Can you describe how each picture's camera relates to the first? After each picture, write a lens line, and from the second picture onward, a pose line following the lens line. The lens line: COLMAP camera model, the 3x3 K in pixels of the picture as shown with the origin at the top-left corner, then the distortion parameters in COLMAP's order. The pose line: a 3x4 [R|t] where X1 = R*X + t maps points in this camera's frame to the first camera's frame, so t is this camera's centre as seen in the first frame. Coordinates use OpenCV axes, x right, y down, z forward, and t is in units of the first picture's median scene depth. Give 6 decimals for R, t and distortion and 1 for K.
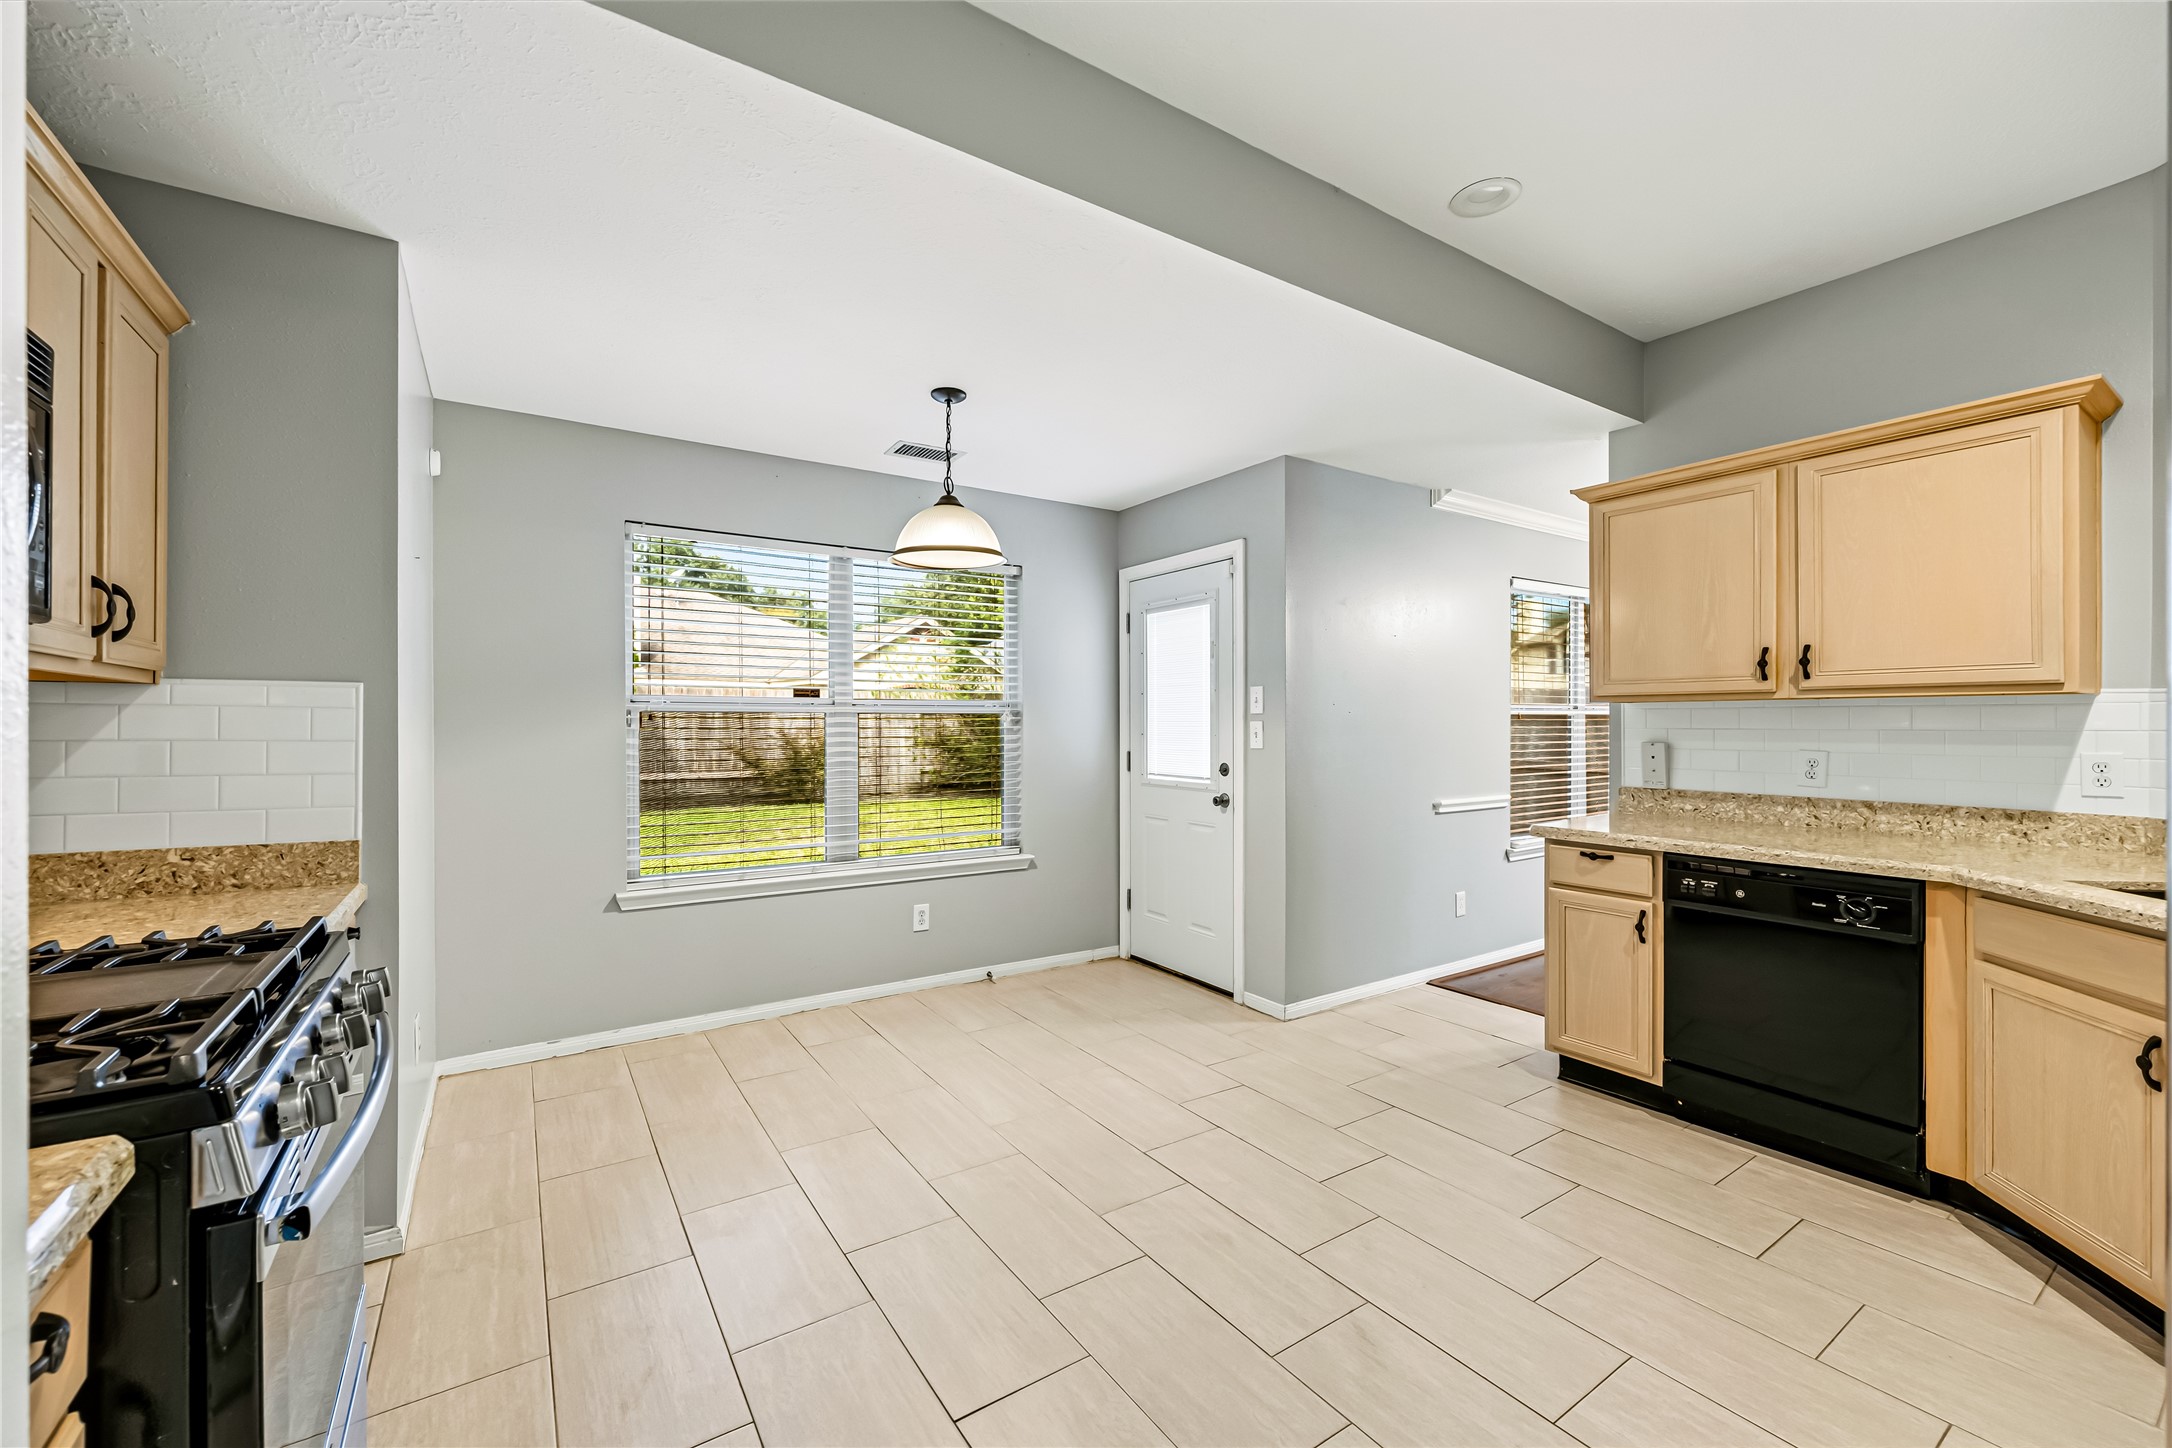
lens RADIAL K [[868.1, 0, 1076.4], [0, 868.1, 718.5], [0, 0, 1]] dist [-0.000028, -0.000121]
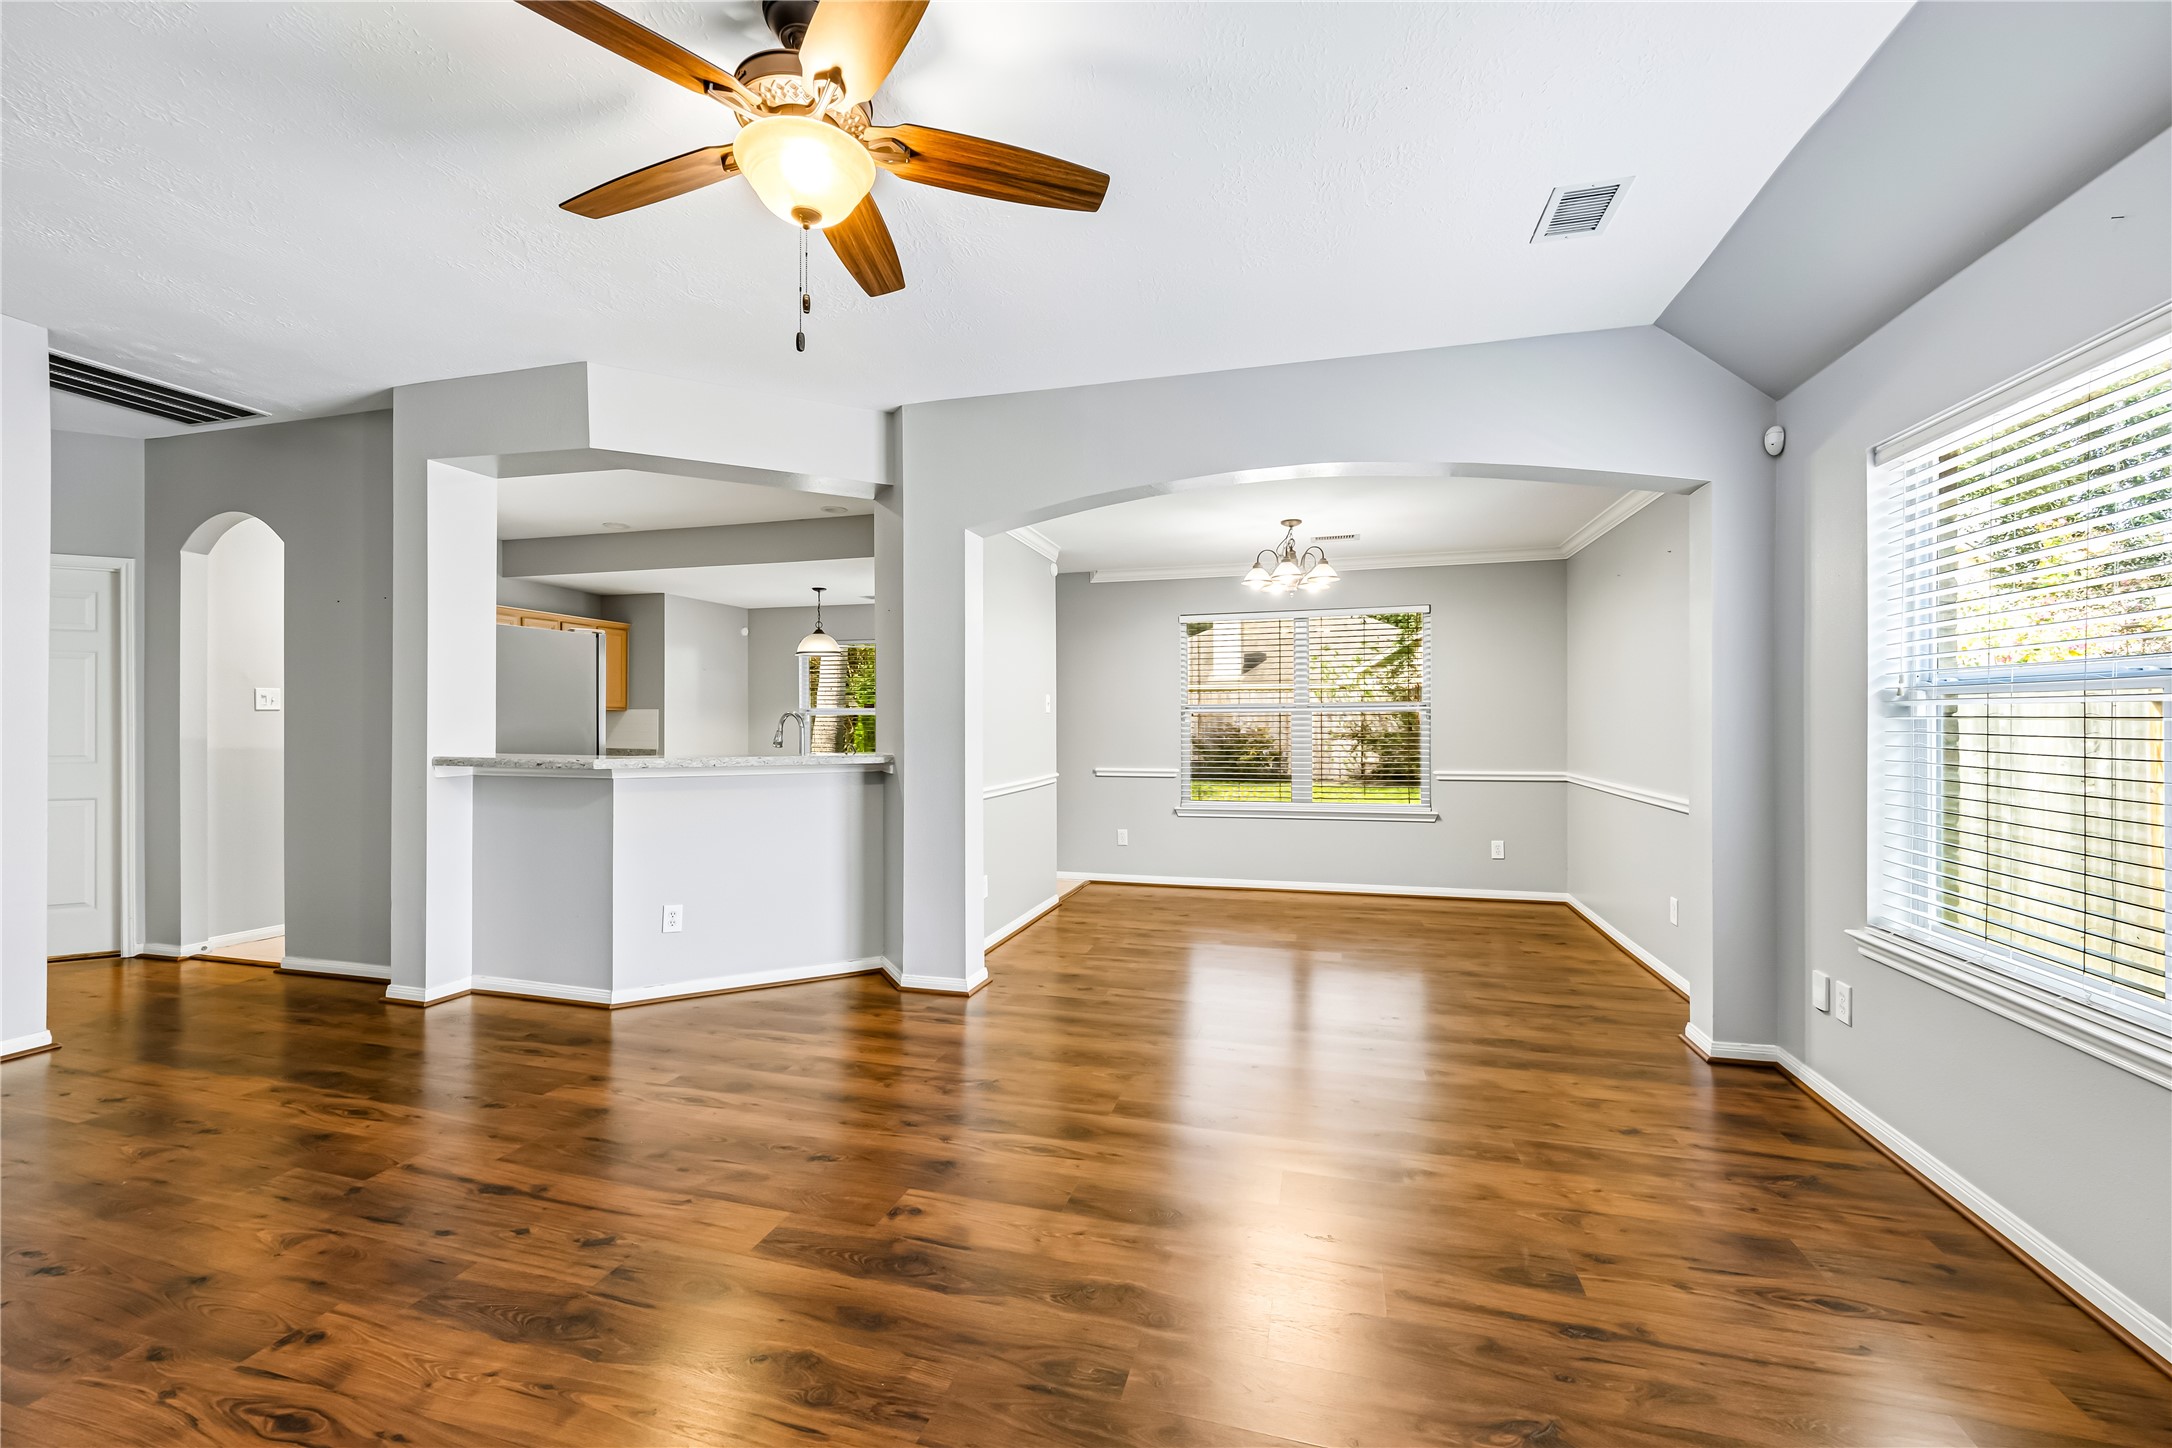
lens RADIAL K [[892.1, 0, 1079.5], [0, 892.1, 717.2], [0, 0, 1]] dist [0.000208, -0.000111]
pose [[0.651445, -0.004315, -0.758683, 2.248335], [0.006865, 0.999976, 0.000208, 0.001442], [0.758664, -0.005343, 0.651460, -0.103795]]
